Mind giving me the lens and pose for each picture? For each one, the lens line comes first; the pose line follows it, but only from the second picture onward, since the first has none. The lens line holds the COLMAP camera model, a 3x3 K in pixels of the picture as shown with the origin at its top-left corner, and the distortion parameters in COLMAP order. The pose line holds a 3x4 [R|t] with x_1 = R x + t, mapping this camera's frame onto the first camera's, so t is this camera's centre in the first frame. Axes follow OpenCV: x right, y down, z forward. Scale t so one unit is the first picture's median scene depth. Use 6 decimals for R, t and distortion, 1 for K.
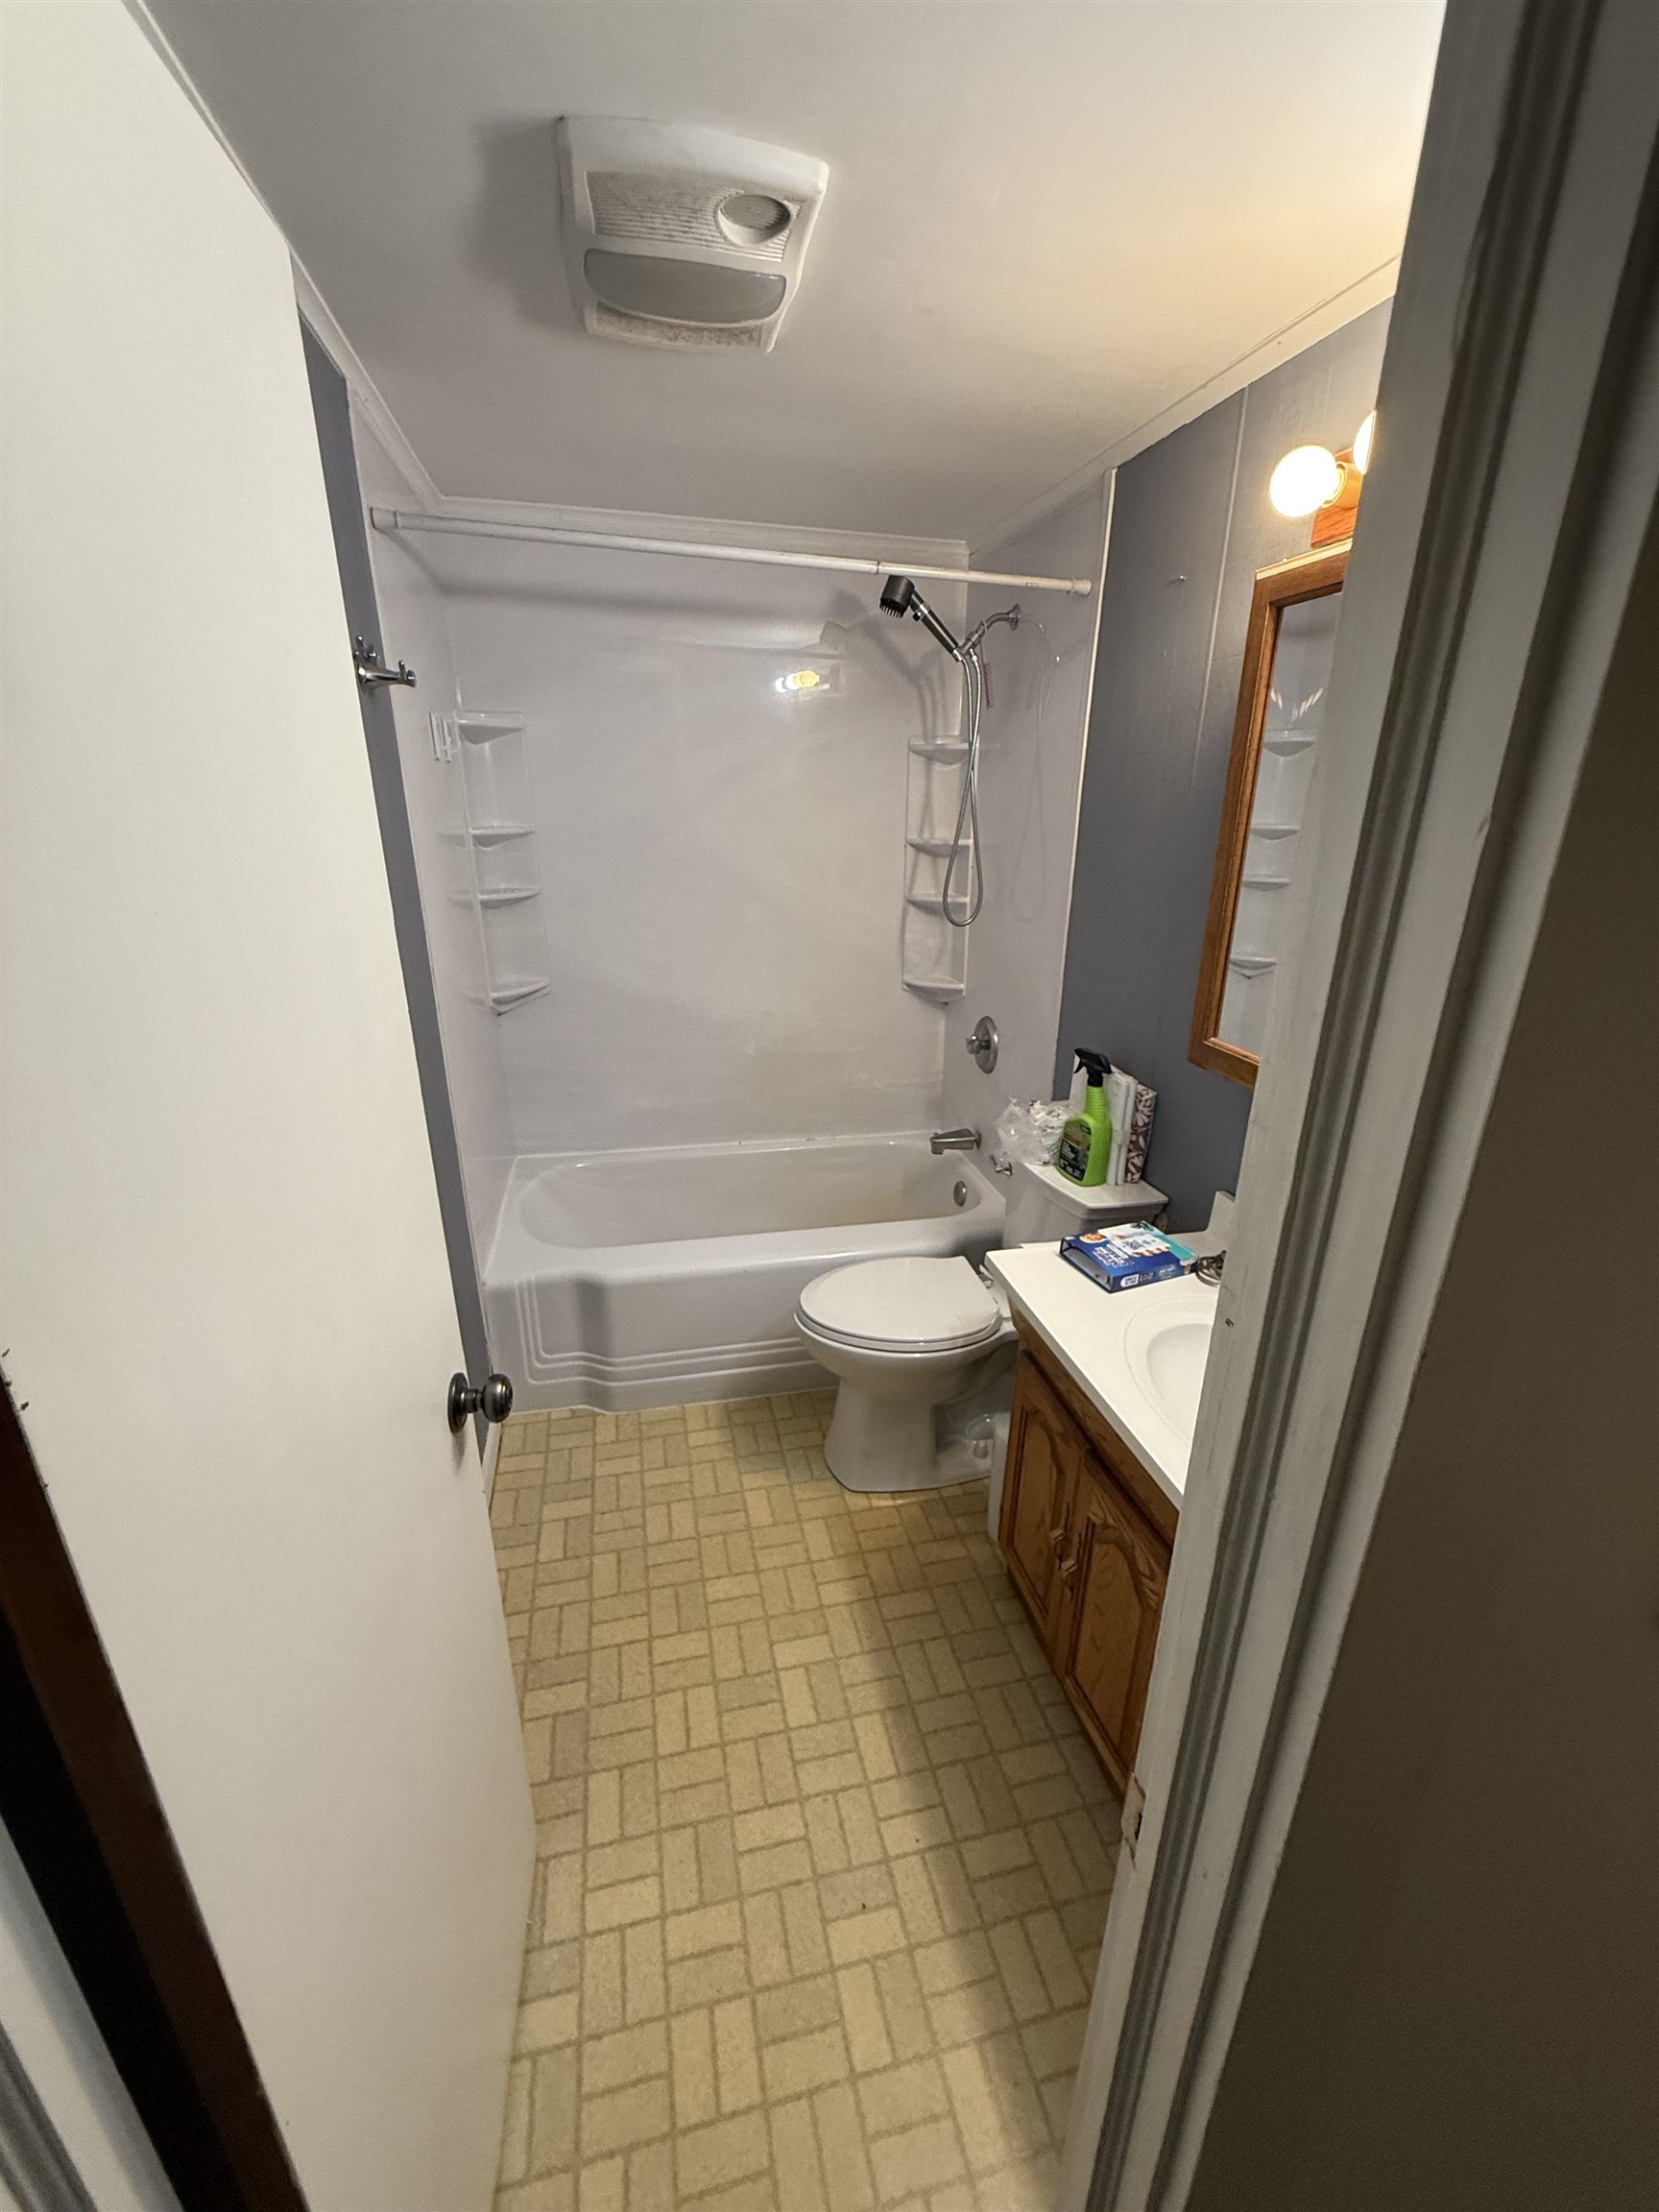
lens RADIAL K [[878.5, 0, 832.9], [0, 878.5, 1106.9], [0, 0, 1]] dist [0.000400, 0.000122]
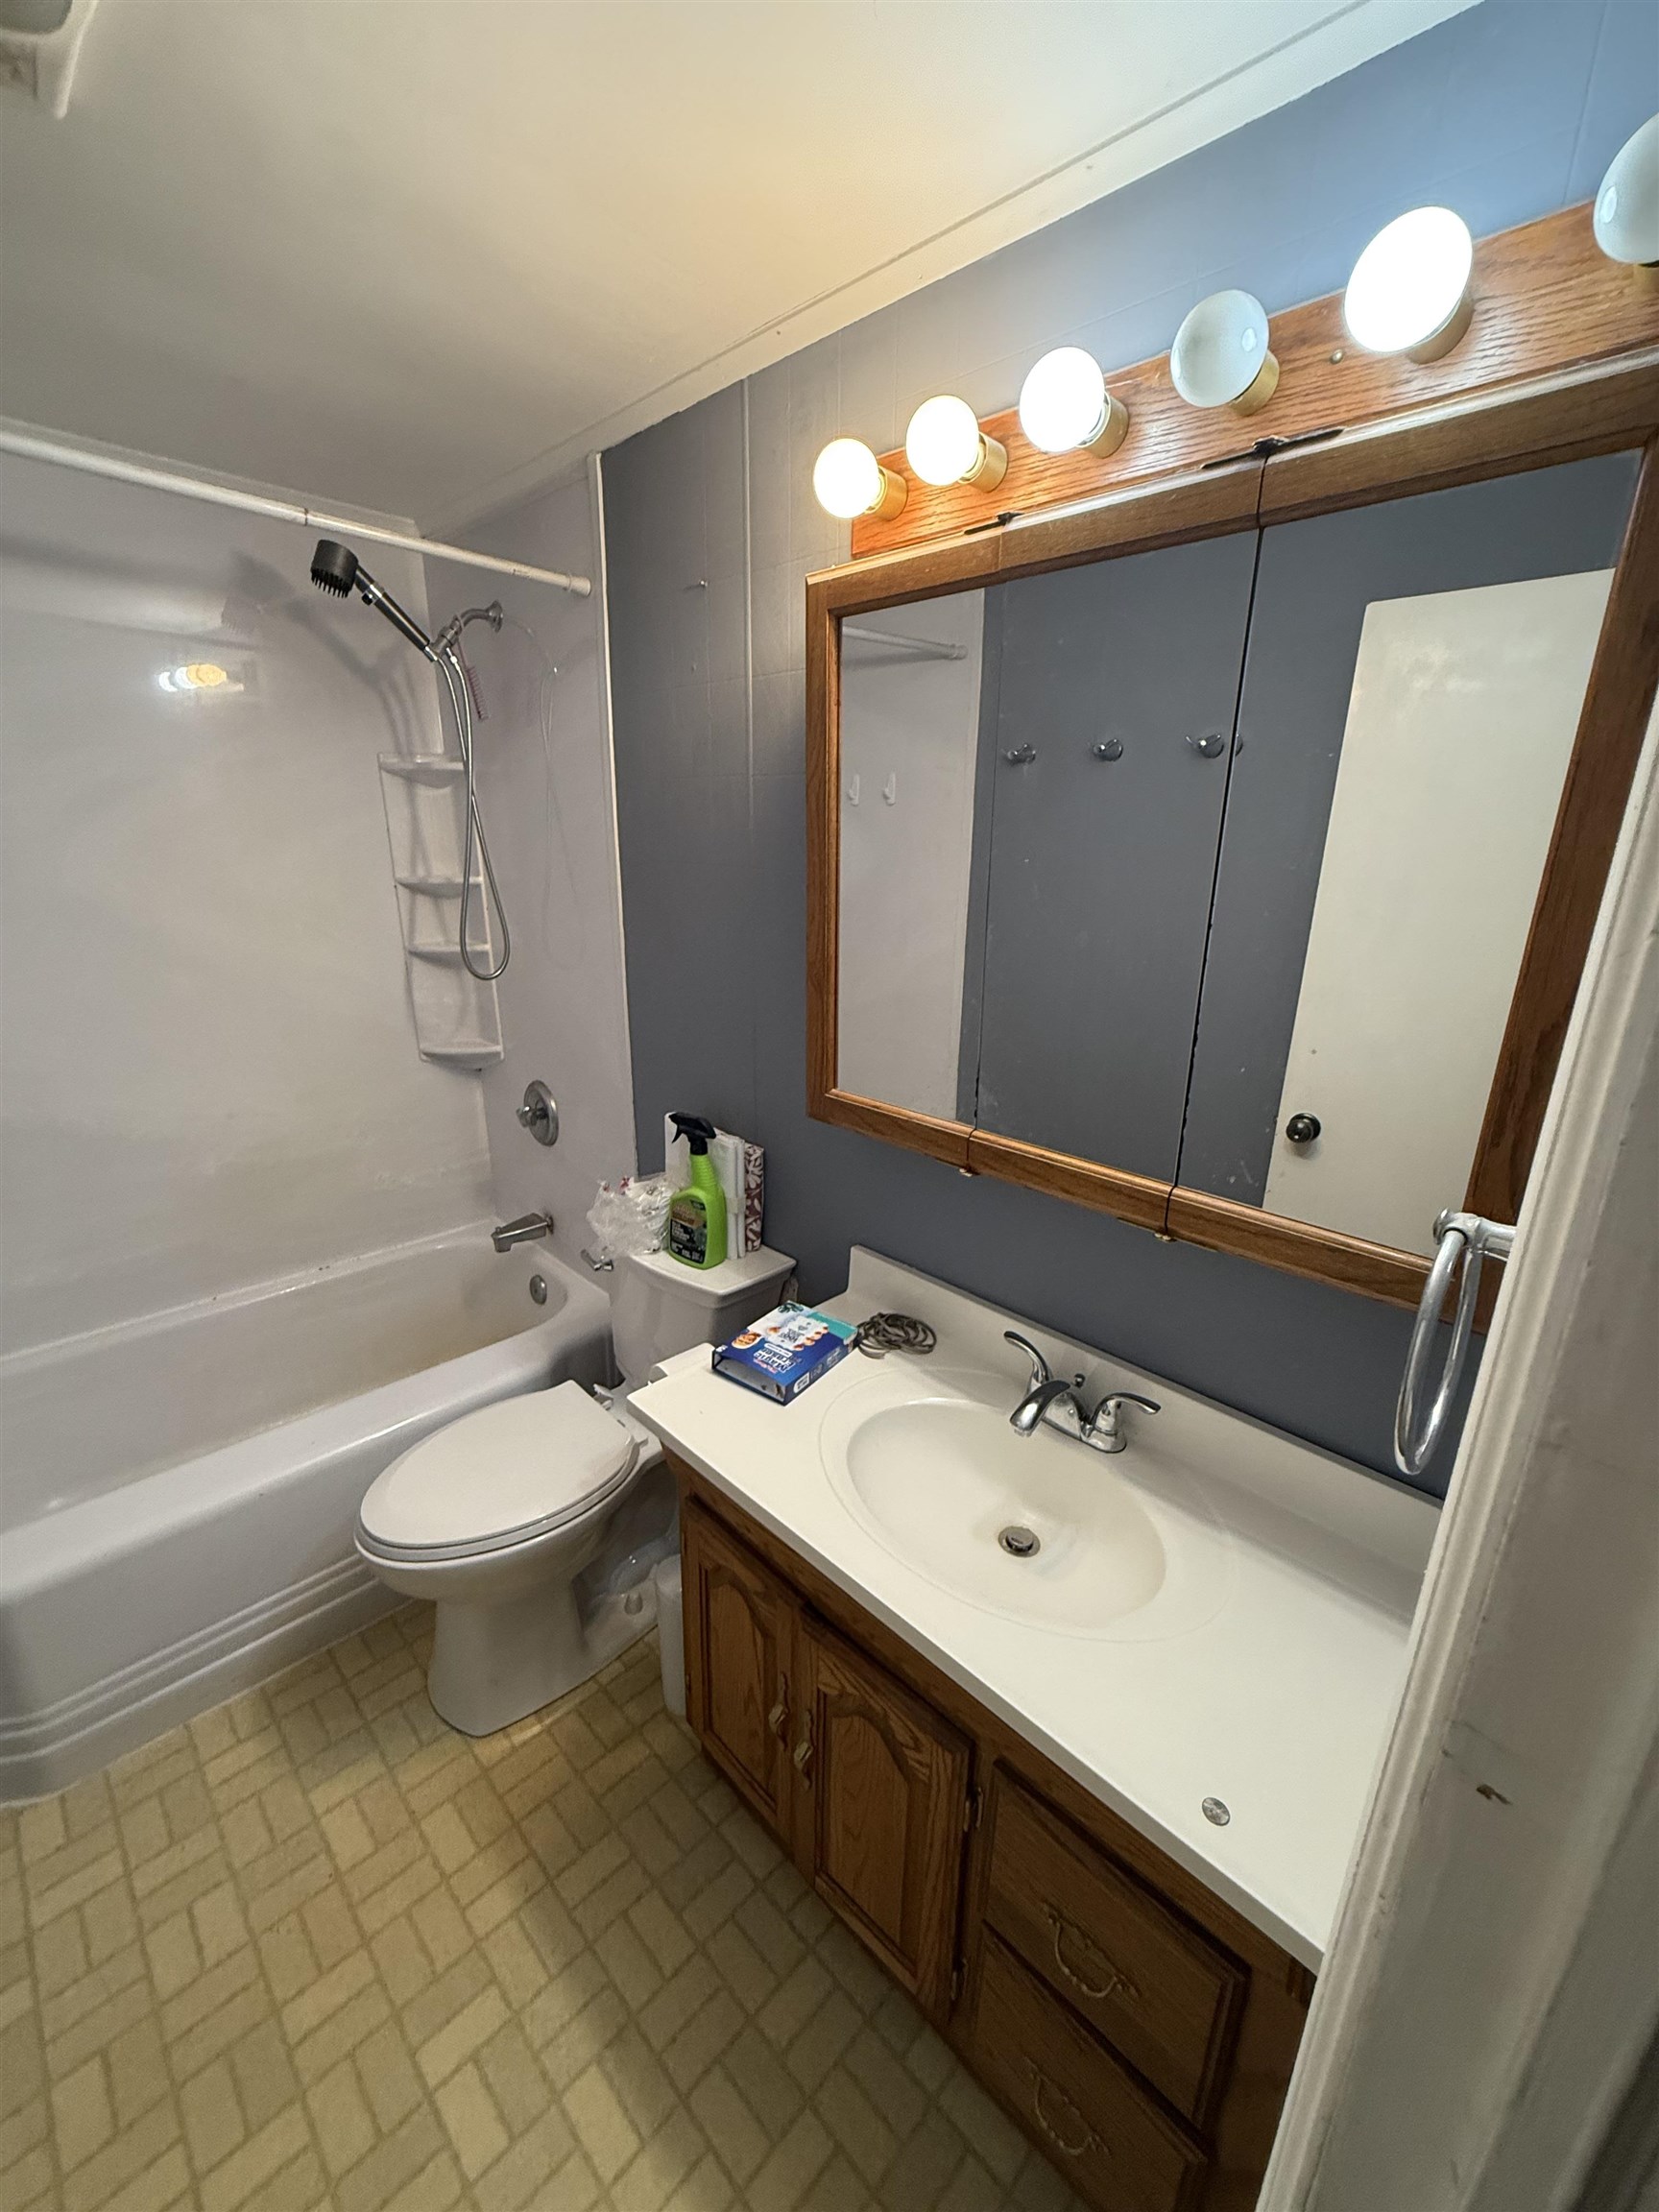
lens RADIAL K [[878.5, 0, 828.5], [0, 878.5, 1106.1], [0, 0, 1]] dist [0.000400, 0.000122]
pose [[0.851418, -0.154496, 0.501217, -0.021461], [0.171989, 0.985032, 0.011469, -0.057760], [-0.495487, 0.076439, 0.865246, 0.177836]]
